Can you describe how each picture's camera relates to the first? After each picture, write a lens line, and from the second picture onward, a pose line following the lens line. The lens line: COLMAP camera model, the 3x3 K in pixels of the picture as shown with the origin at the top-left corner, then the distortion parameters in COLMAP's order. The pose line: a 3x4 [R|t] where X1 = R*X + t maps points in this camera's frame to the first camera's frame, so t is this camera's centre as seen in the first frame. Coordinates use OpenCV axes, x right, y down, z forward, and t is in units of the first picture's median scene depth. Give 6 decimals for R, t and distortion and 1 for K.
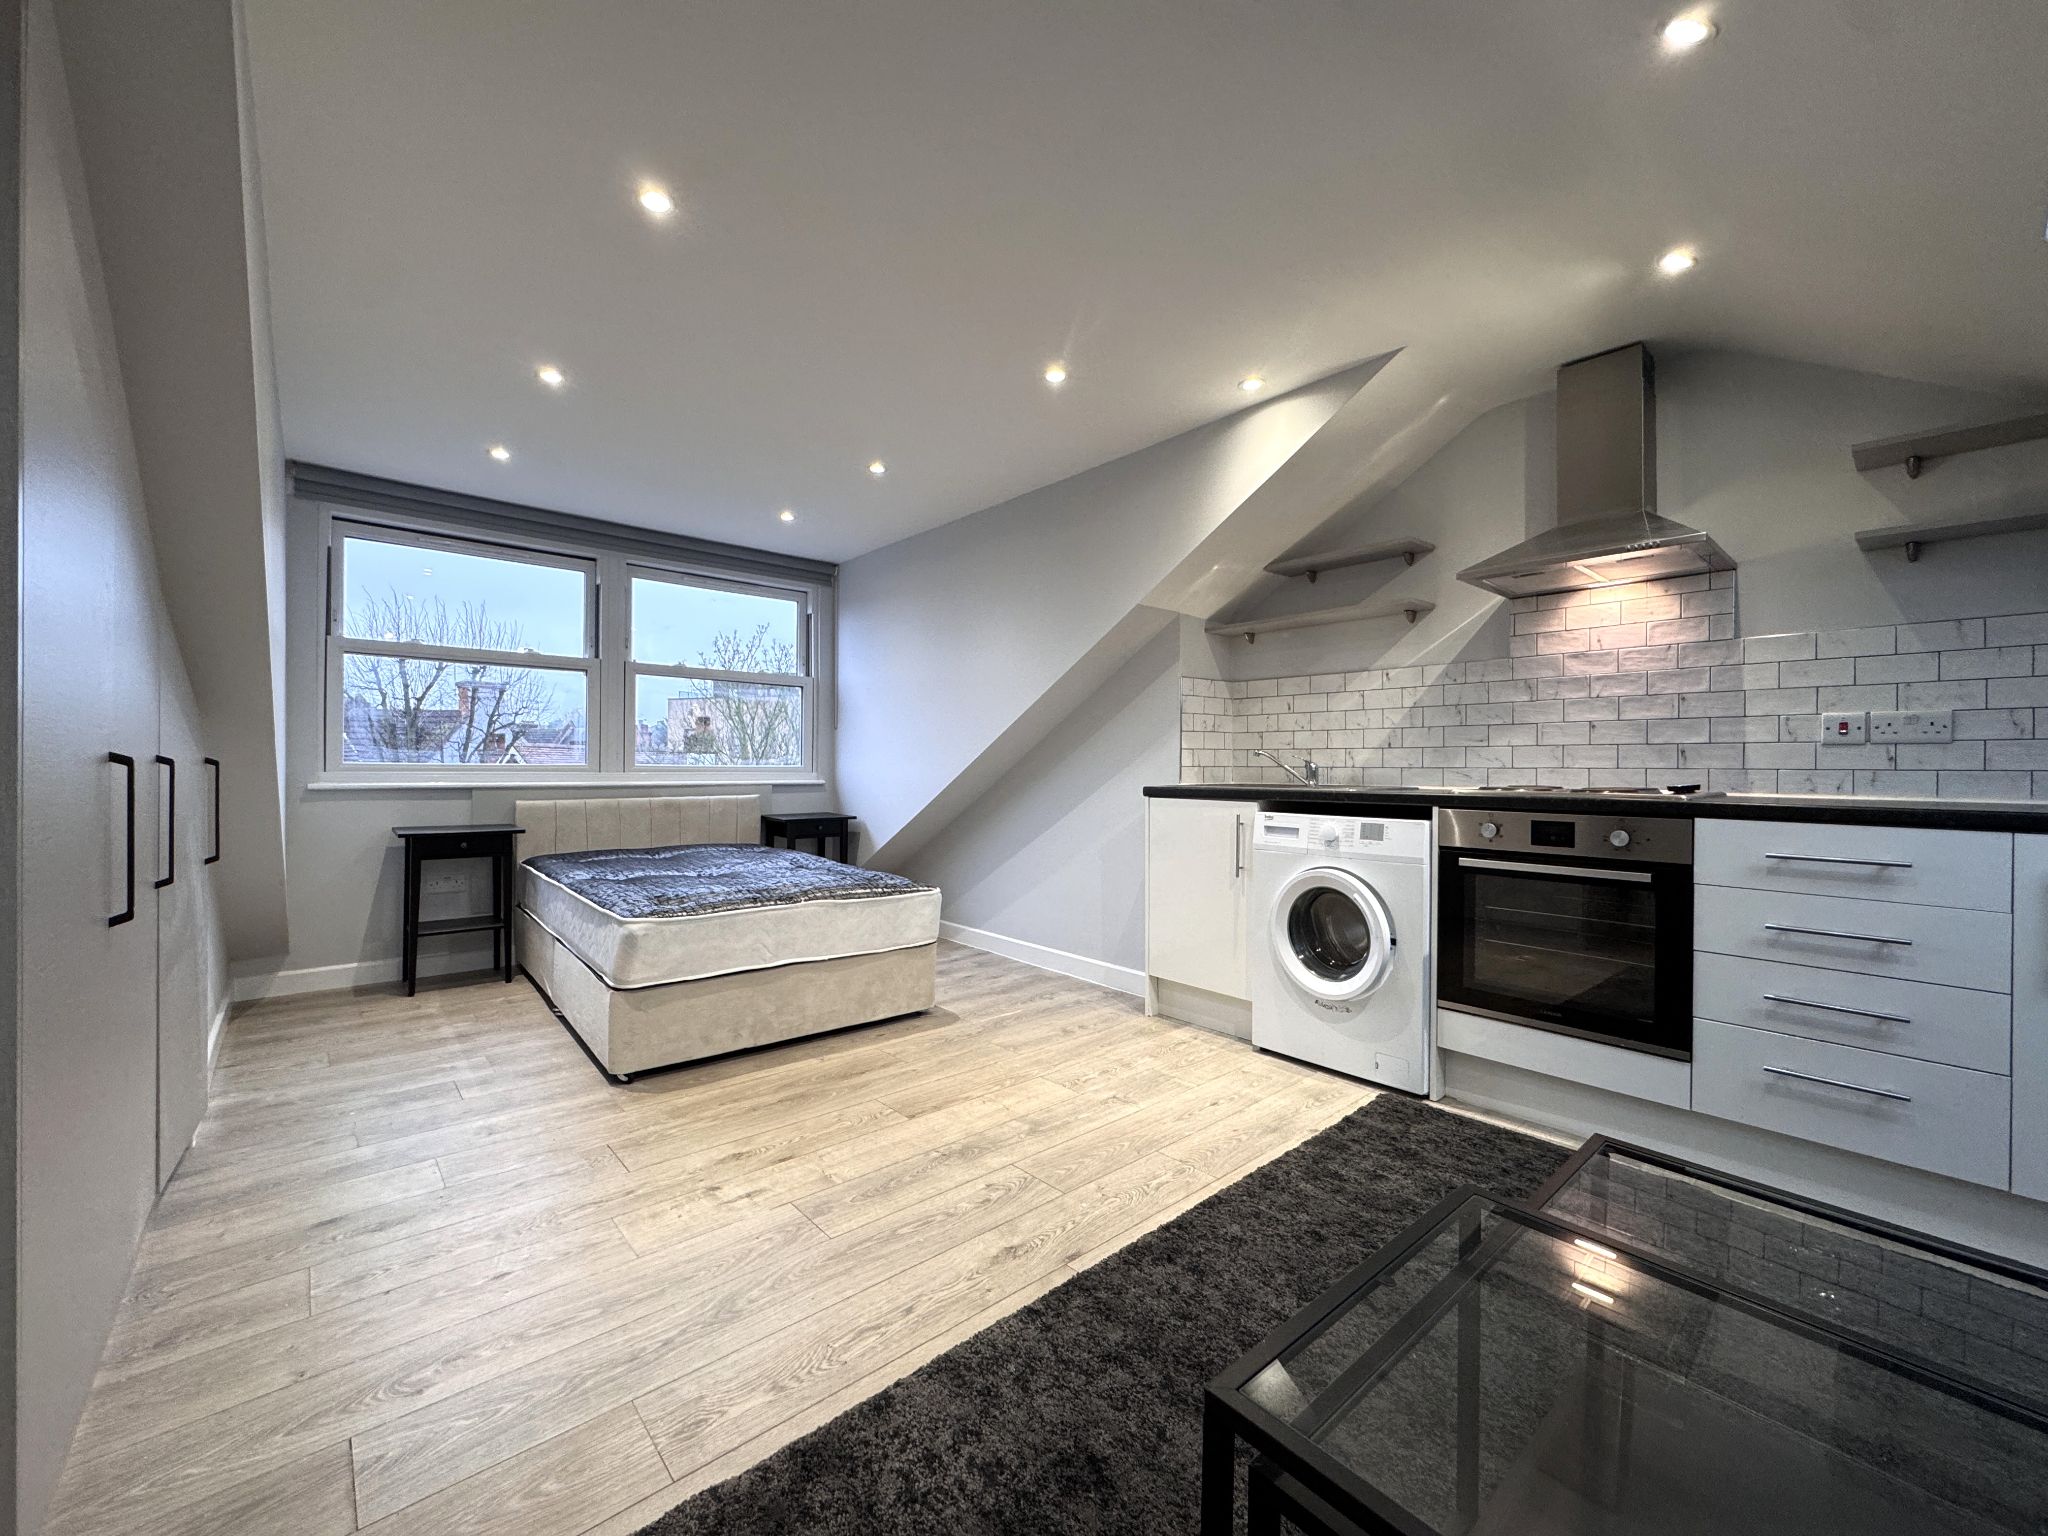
lens RADIAL K [[816.9, 0, 1025.7], [0, 816.9, 764.6], [0, 0, 1]] dist [-0.002153, -0.000085]
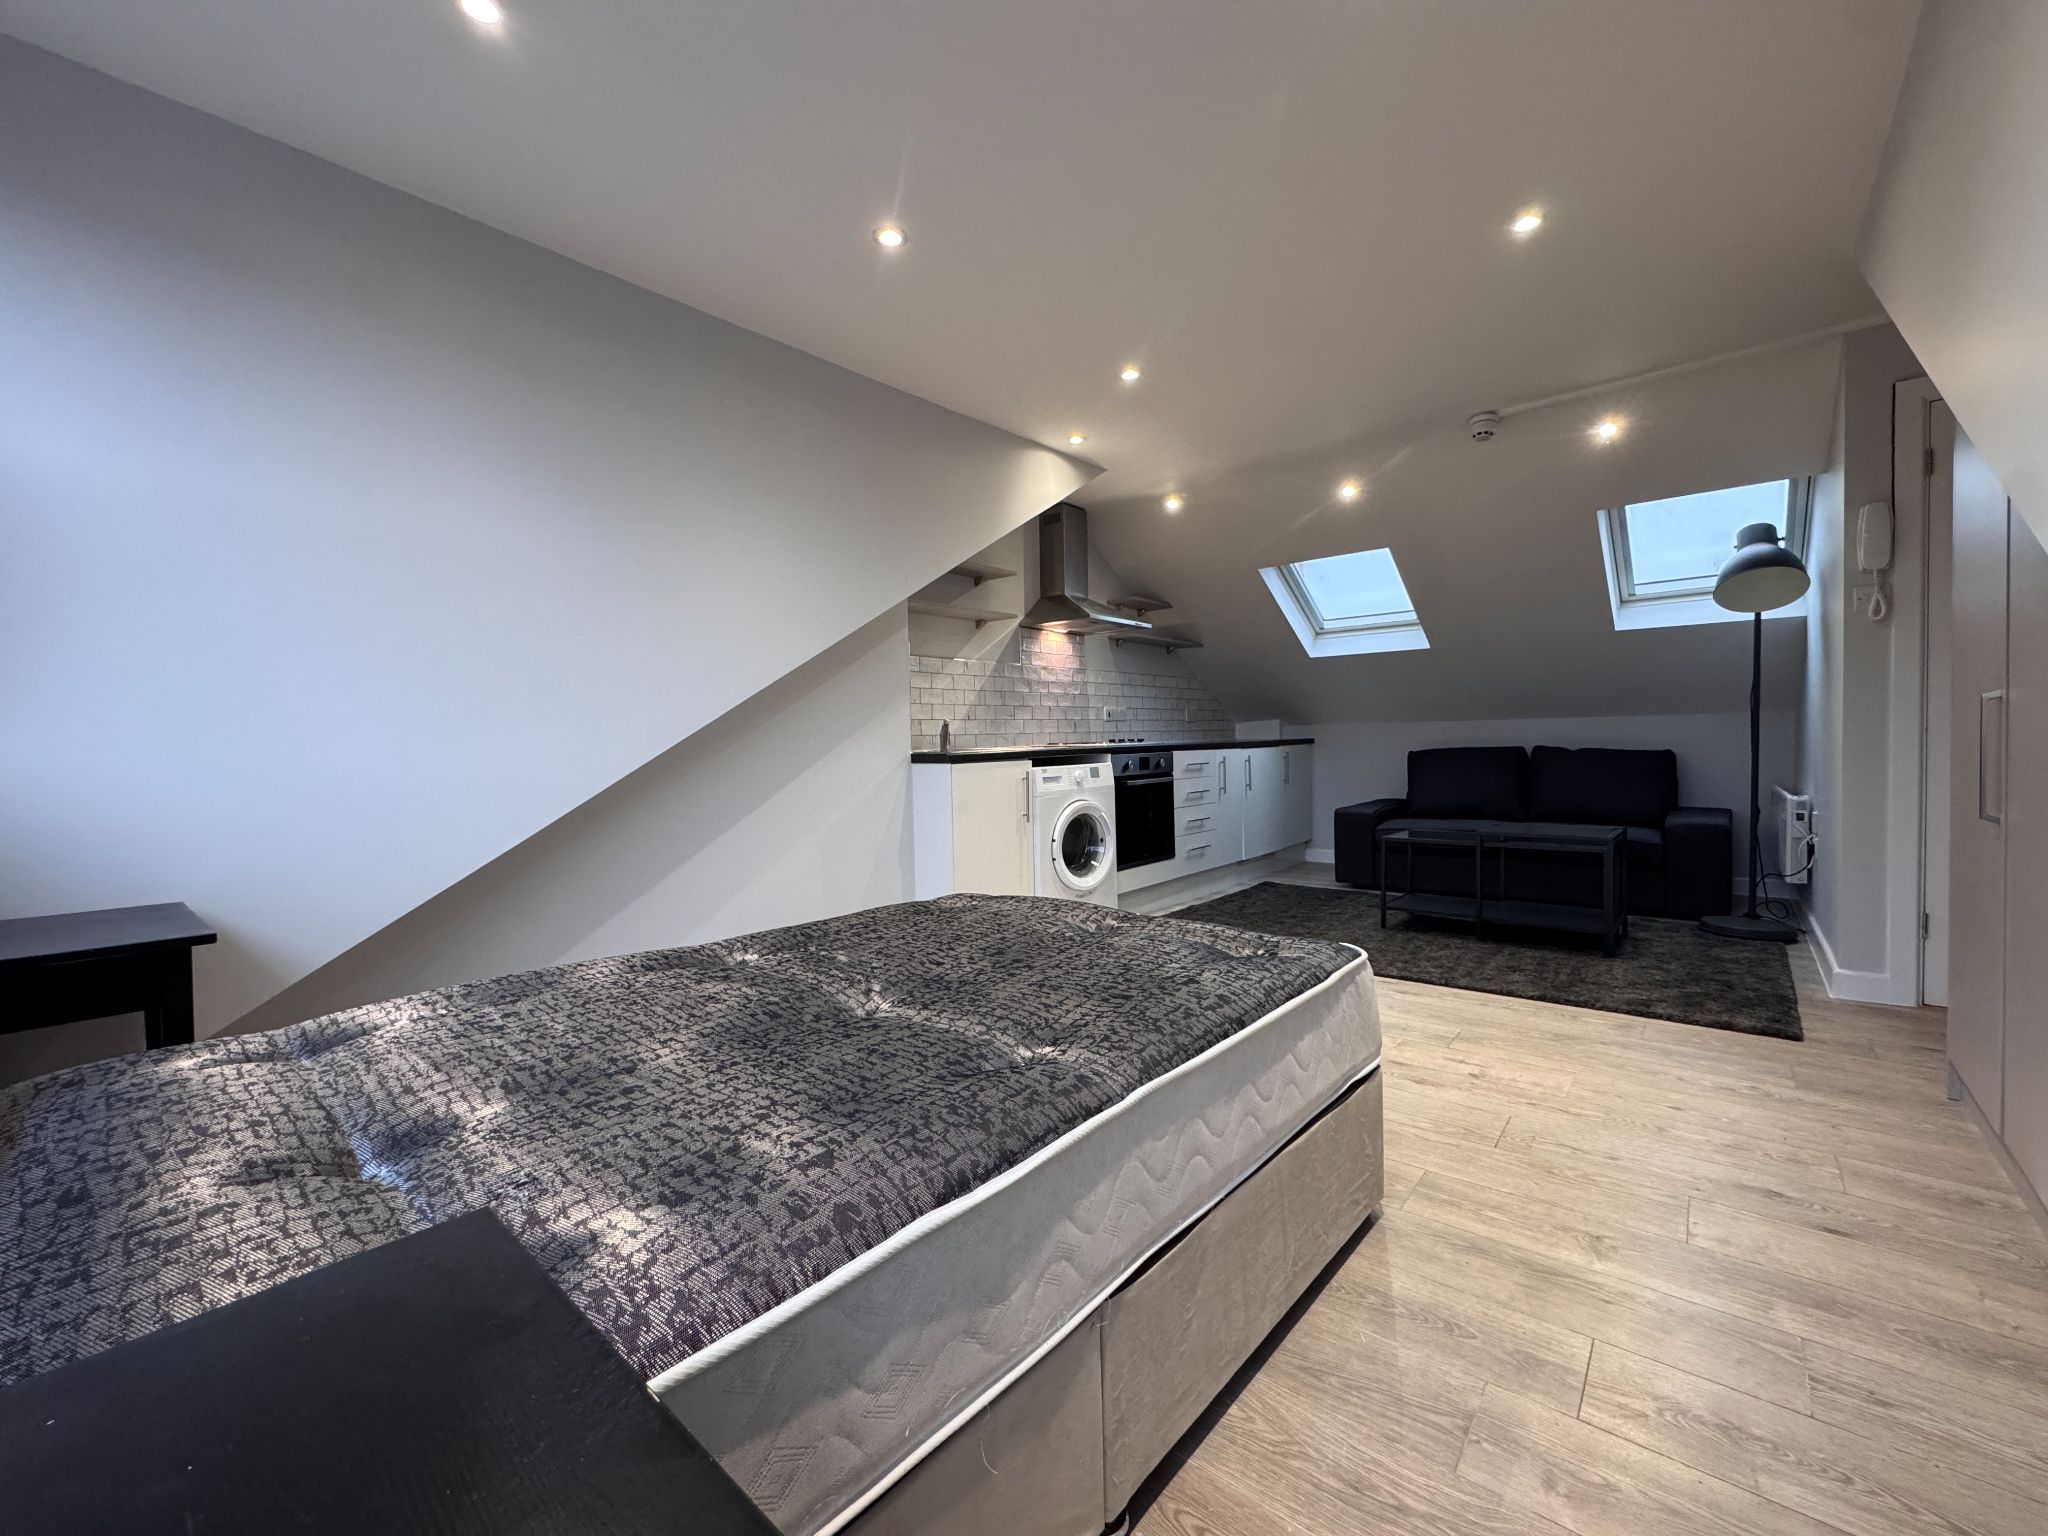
lens RADIAL K [[816.9, 0, 1032.1], [0, 816.9, 762.0], [0, 0, 1]] dist [-0.002153, -0.000085]
pose [[-0.145871, -0.026130, 0.988959, -1.058371], [0.025906, 0.999207, 0.030222, 0.012913], [-0.988964, 0.030029, -0.145078, 1.312823]]
